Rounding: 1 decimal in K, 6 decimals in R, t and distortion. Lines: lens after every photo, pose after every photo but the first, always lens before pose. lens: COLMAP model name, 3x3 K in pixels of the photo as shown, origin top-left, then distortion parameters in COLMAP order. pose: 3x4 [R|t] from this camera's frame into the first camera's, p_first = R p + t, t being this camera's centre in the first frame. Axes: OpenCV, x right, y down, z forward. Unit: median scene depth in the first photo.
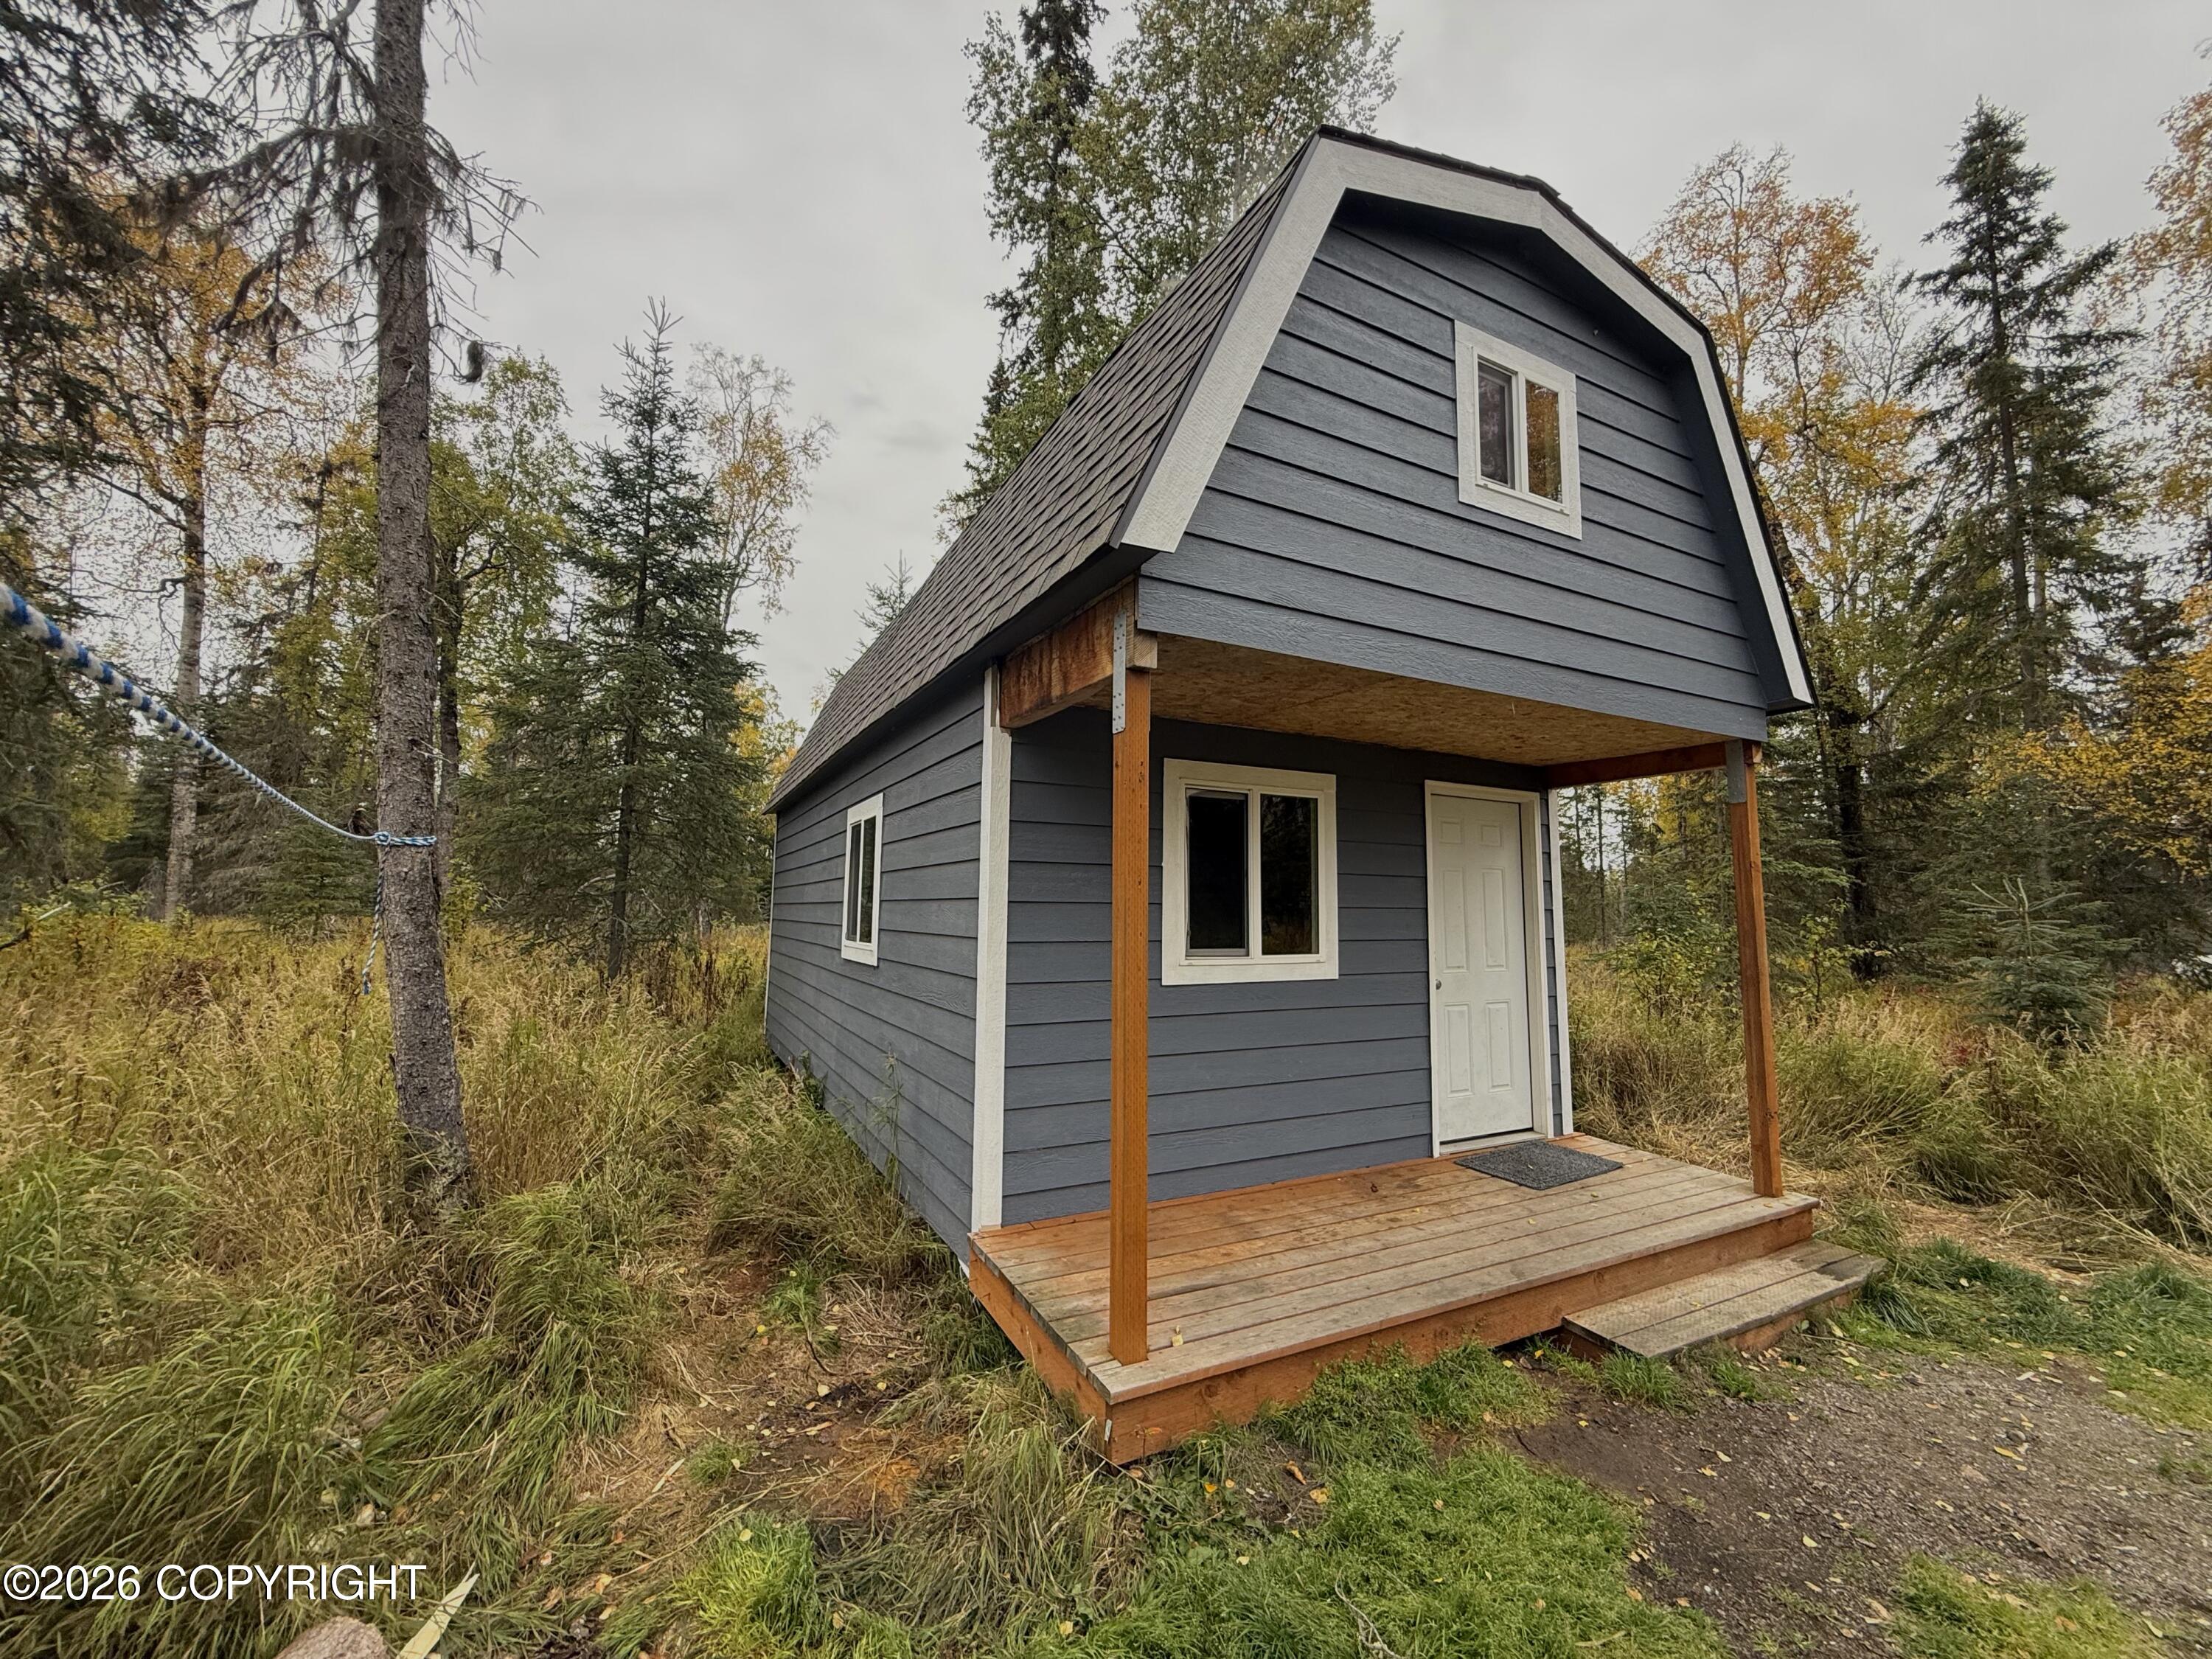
lens RADIAL K [[875.0, 0, 1104.4], [0, 875.0, 834.1], [0, 0, 1]] dist [-0.000955, 0.000215]
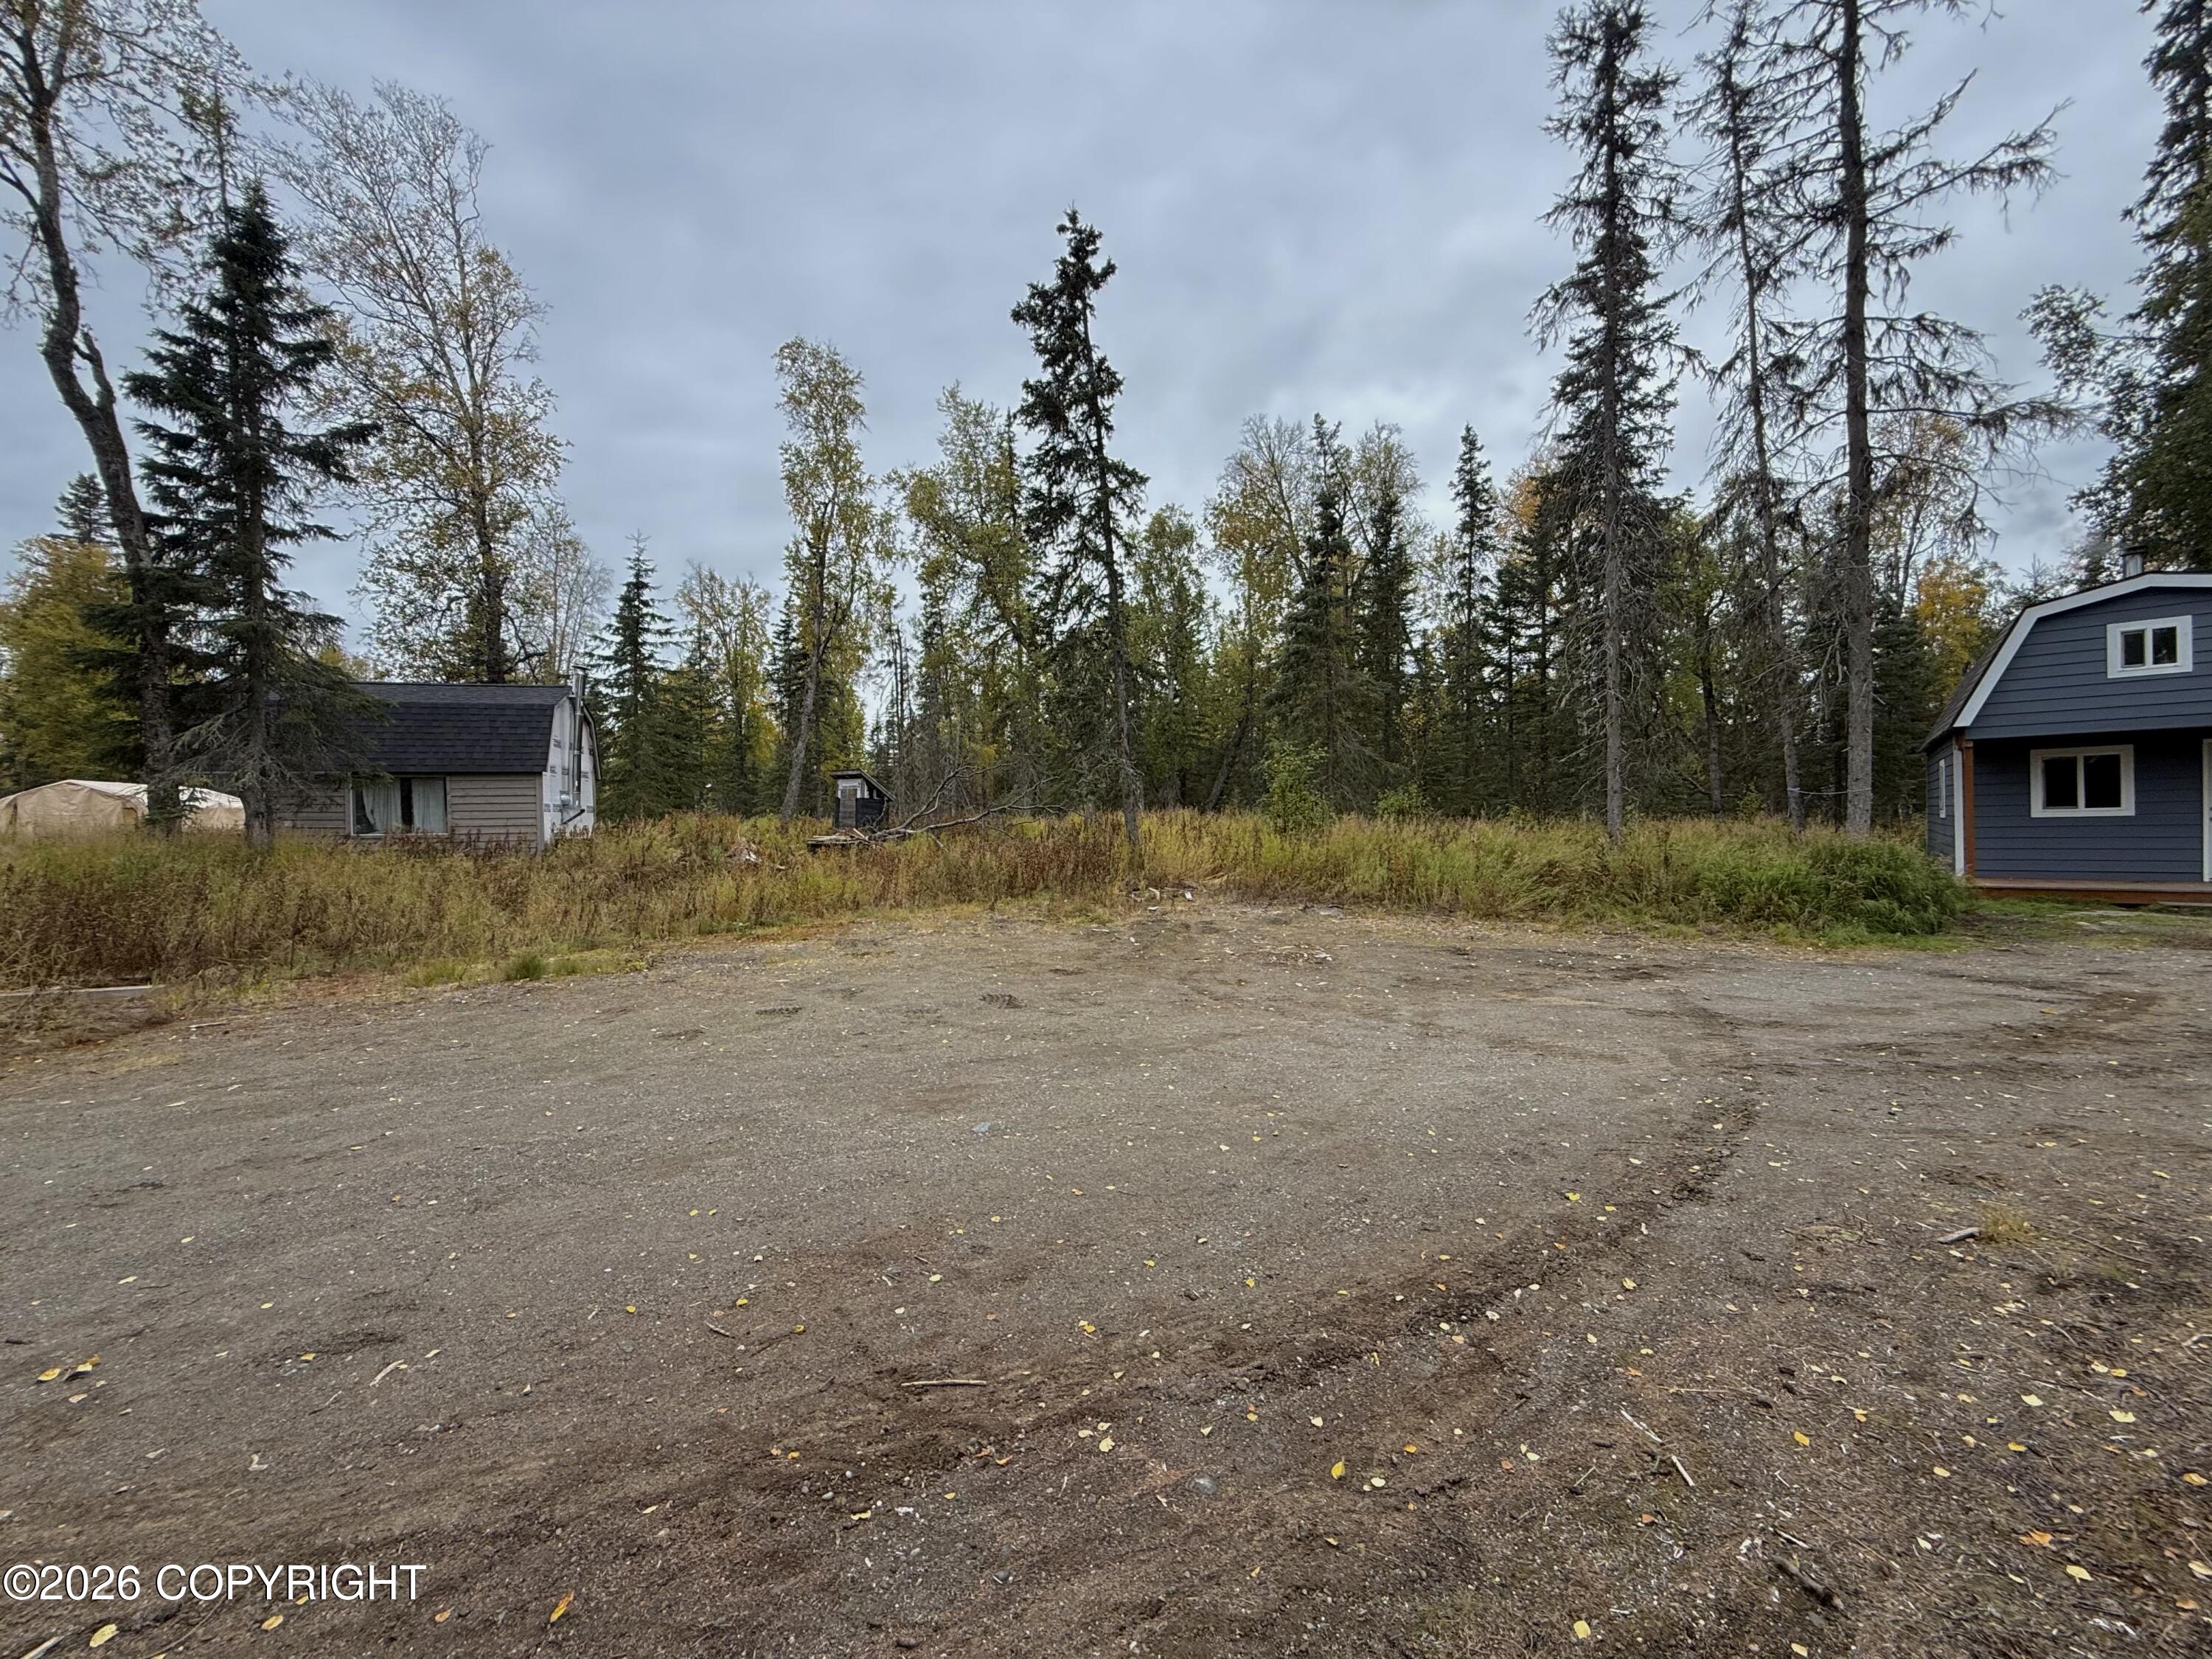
lens RADIAL K [[875.0, 0, 1094.3], [0, 875.0, 826.9], [0, 0, 1]] dist [-0.000955, 0.000215]
pose [[0.363420, -0.011327, -0.931557, 1.716844], [0.108628, 0.993621, 0.030296, -0.259445], [0.925271, -0.112203, 0.362332, -3.249691]]
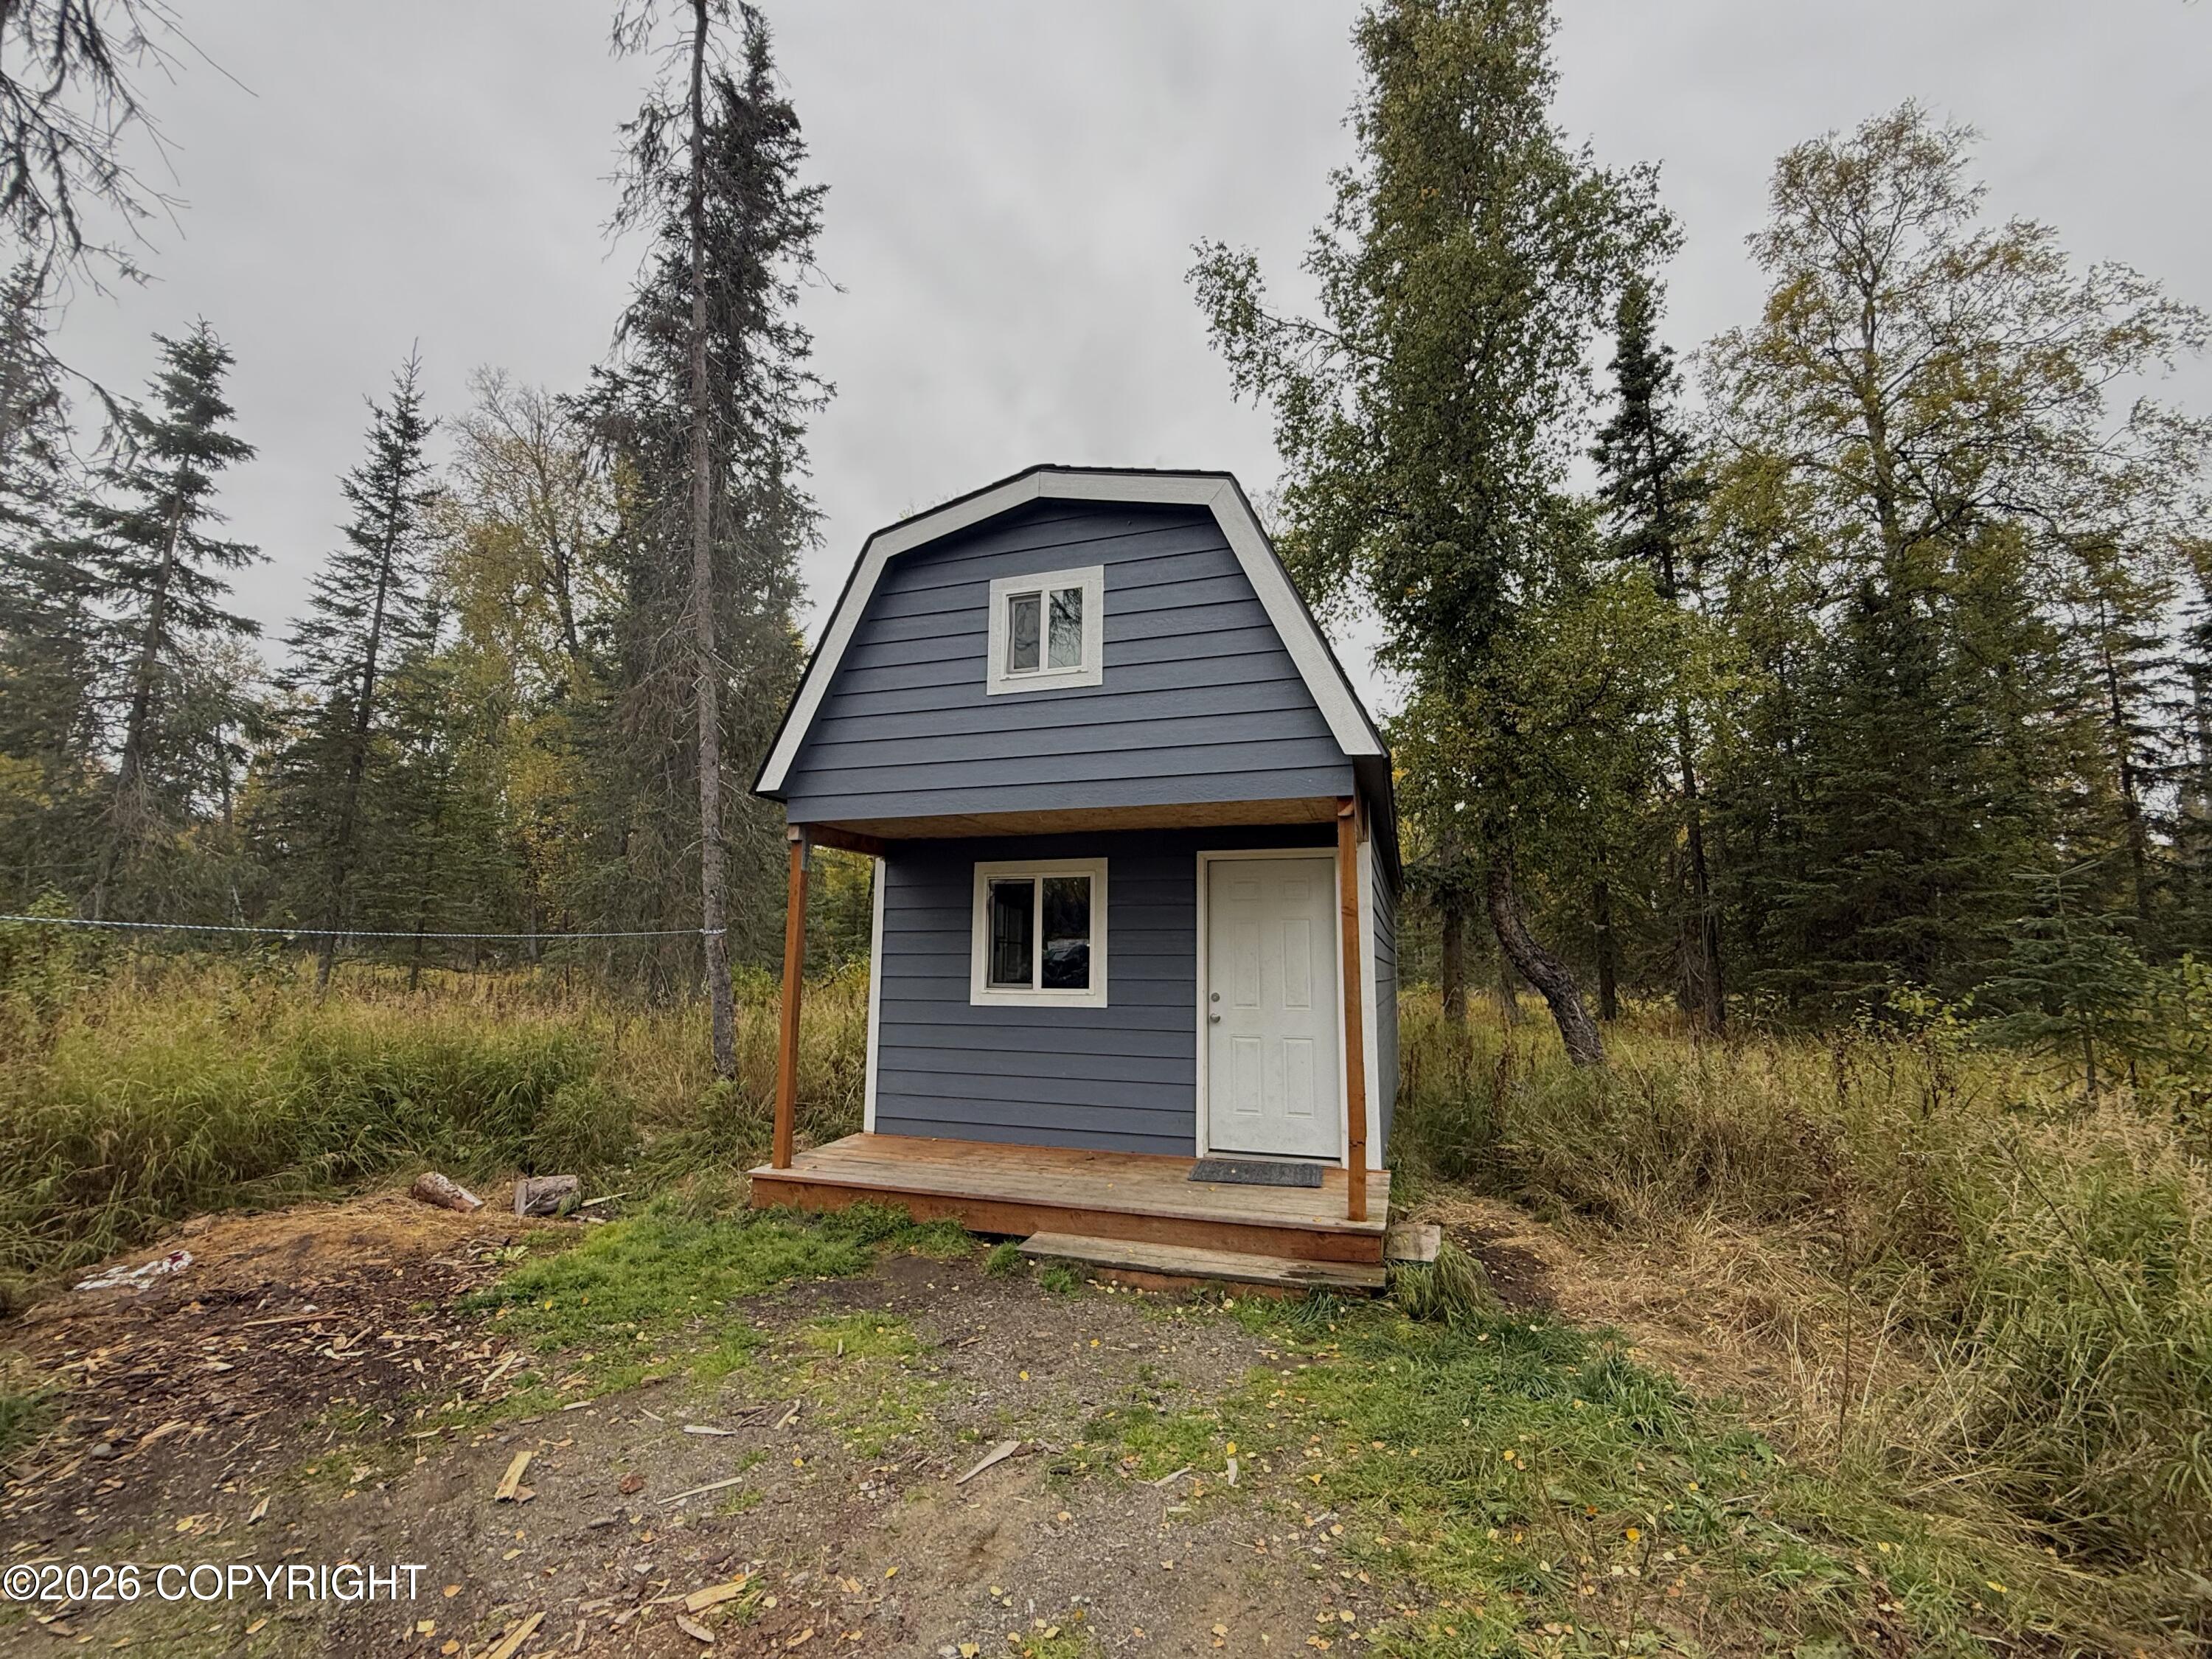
lens RADIAL K [[926.4, 0, 1118.7], [0, 926.4, 836.5], [0, 0, 1]] dist [-0.010917, 0.000070]
pose [[0.702213, -0.105708, -0.704076, 1.329148], [0.062636, 0.994254, -0.086805, 0.026437], [0.709206, 0.016855, 0.704799, -0.007404]]
